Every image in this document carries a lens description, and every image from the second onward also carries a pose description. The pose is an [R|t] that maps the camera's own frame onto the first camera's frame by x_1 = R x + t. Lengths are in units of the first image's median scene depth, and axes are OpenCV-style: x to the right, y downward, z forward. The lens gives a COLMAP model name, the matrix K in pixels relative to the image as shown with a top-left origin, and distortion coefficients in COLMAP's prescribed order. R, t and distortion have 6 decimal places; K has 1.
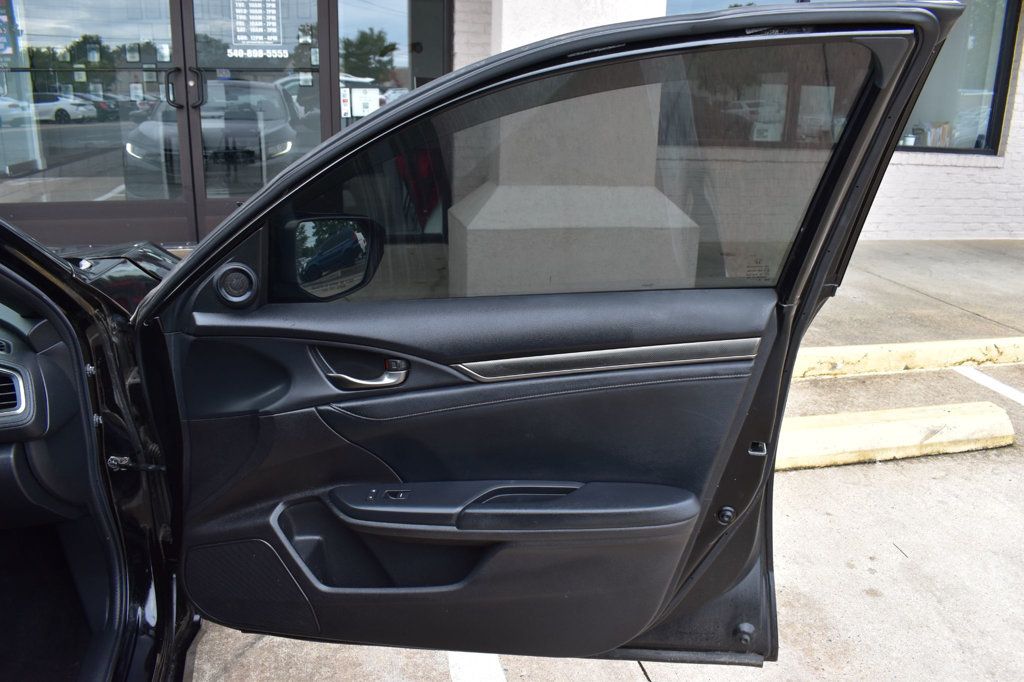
lens RADIAL K [[800.1, 0, 526.1], [0, 800.1, 339.0], [0, 0, 1]] dist [-0.134939, 0.090725]
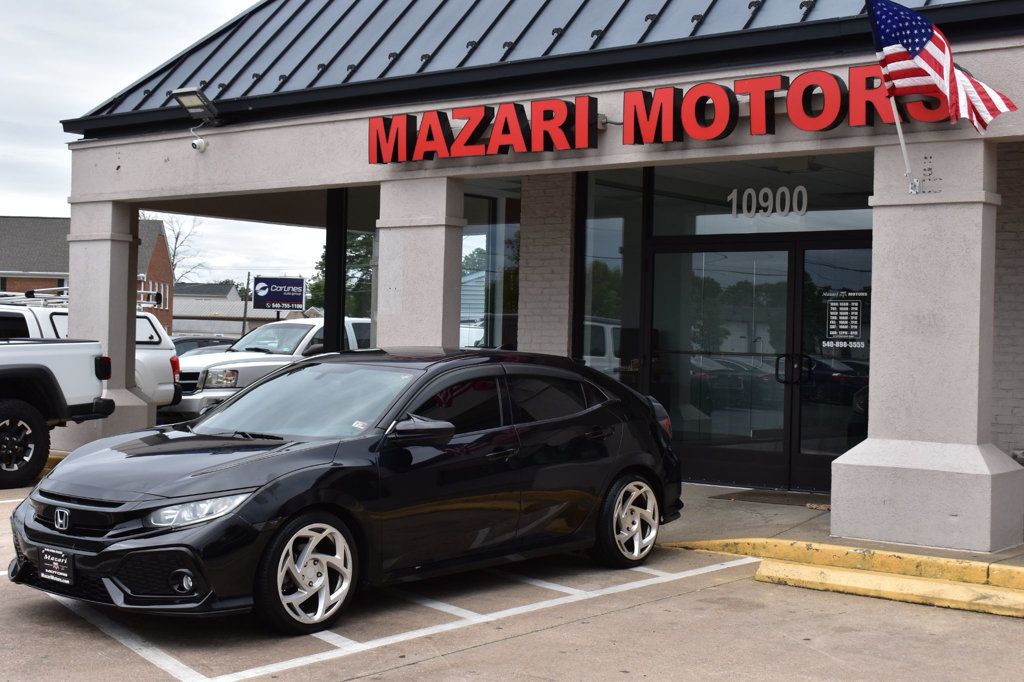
lens RADIAL K [[1474.7, 0, 512.0], [0, 1474.7, 341.0], [0, 0, 1]] dist [-0.013477, -0.013068]
pose [[0.600496, -0.013317, -0.799517, 1.311390], [-0.243893, 0.949167, -0.198991, 0.255126], [0.761525, 0.314490, 0.566723, -0.828614]]
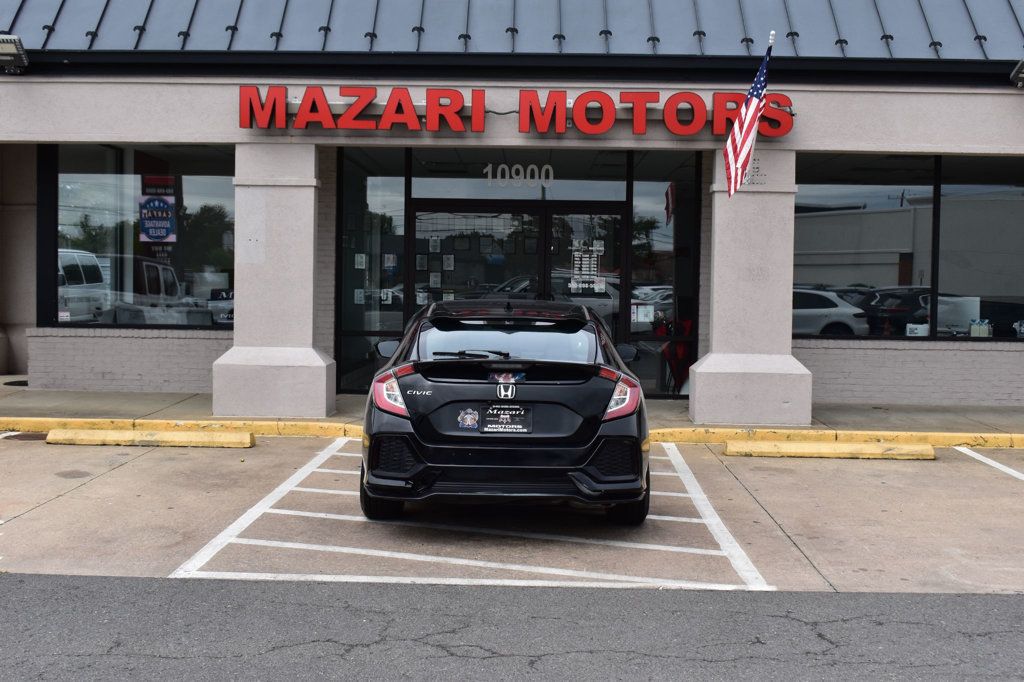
lens RADIAL K [[1320.7, 0, 512.0], [0, 1320.7, 341.0], [0, 0, 1]] dist [-0.028258, -0.047094]
pose [[0.965836, -0.001348, -0.259151, 0.269670], [-0.065886, 0.965852, -0.250576, 0.514664], [0.250639, 0.259090, 0.932766, -1.802880]]
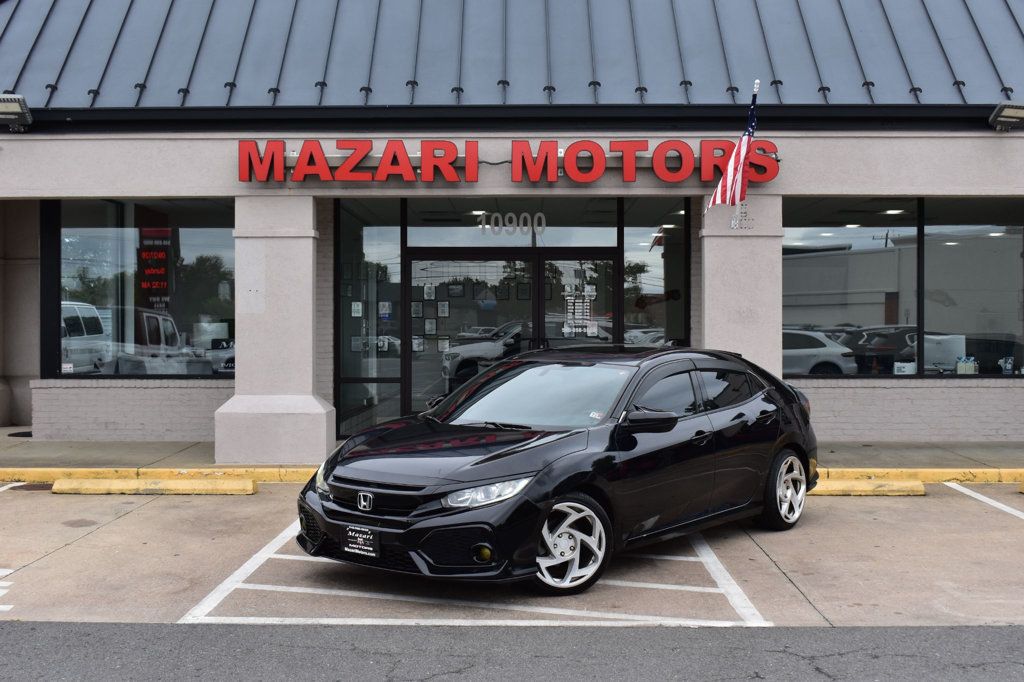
lens RADIAL K [[1303.6, 0, 512.0], [0, 1303.6, 341.0], [0, 0, 1]] dist [-0.033954, -0.020425]
pose [[0.967007, -0.025080, -0.253512, 0.268705], [-0.049461, 0.957722, -0.283411, 0.518665], [0.249902, 0.286600, 0.924884, -1.821080]]
